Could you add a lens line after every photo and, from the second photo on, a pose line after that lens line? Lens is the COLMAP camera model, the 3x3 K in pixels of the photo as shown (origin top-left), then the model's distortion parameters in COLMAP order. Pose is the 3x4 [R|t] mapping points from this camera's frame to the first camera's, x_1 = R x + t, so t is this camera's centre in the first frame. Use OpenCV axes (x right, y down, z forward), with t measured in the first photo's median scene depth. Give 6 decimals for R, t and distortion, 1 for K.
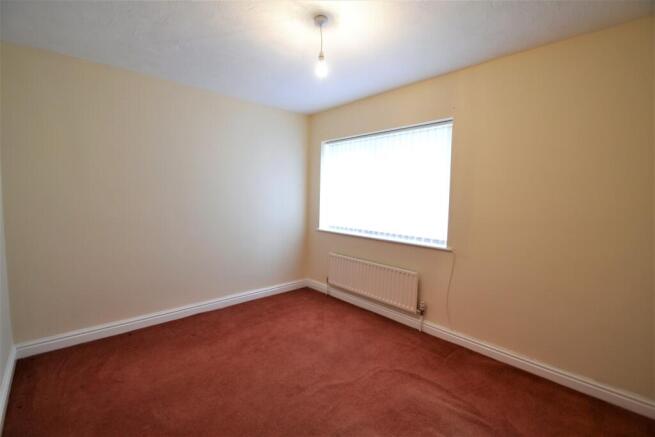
lens RADIAL K [[293.4, 0, 327.5], [0, 293.4, 218.5], [0, 0, 1]] dist [-0.000837, -0.000488]
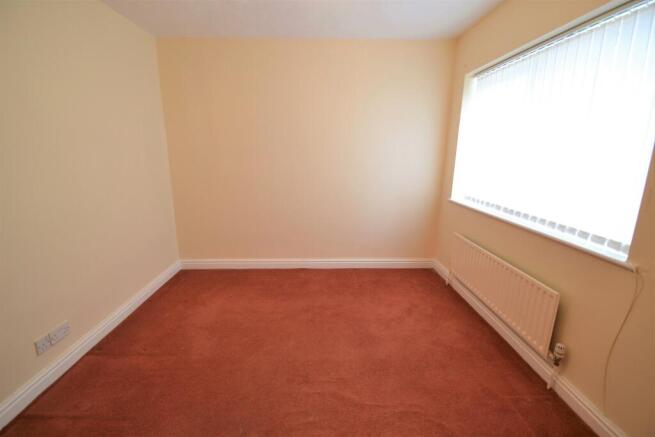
lens RADIAL K [[298.0, 0, 327.5], [0, 298.0, 218.5], [0, 0, 1]] dist [0.000371, -0.000357]
pose [[0.751009, 0.132151, -0.646932, 0.315144], [-0.046404, 0.987908, 0.147934, -0.018444], [0.658659, -0.081079, 0.748060, 0.284496]]
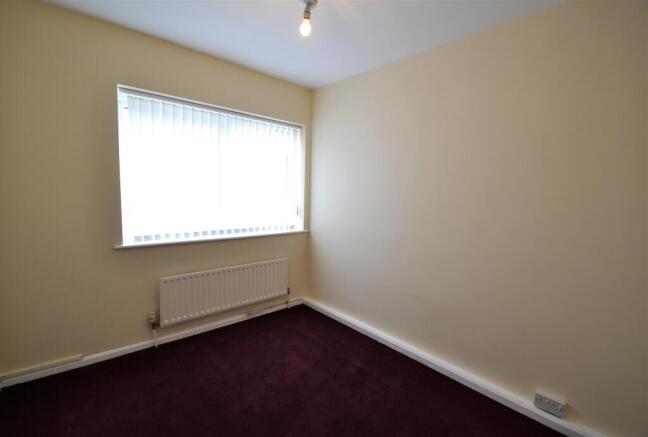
lens RADIAL K [[299.4, 0, 324.0], [0, 299.4, 218.5], [0, 0, 1]] dist [0.015529, -0.000325]
pose [[0.006456, -0.109811, 0.993932, -0.781211], [0.048032, 0.992839, 0.109378, -0.077617], [-0.998825, 0.047034, 0.011684, 0.818448]]
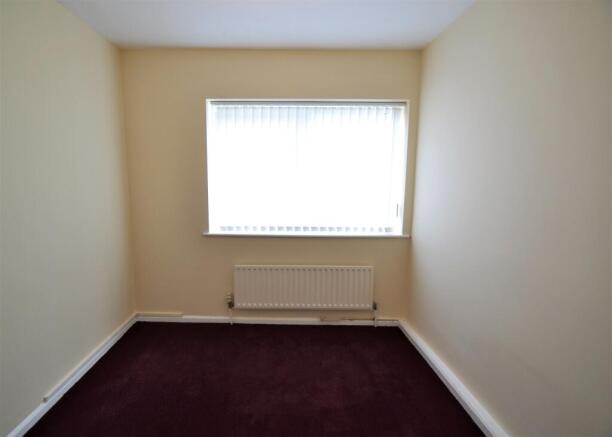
lens RADIAL K [[297.3, 0, 306.0], [0, 297.3, 218.5], [0, 0, 1]] dist [-0.002156, -0.000144]
pose [[0.683257, -0.099335, 0.723390, -0.481516], [0.062484, 0.995023, 0.077619, -0.046903], [-0.727500, -0.007833, 0.686063, 0.500490]]
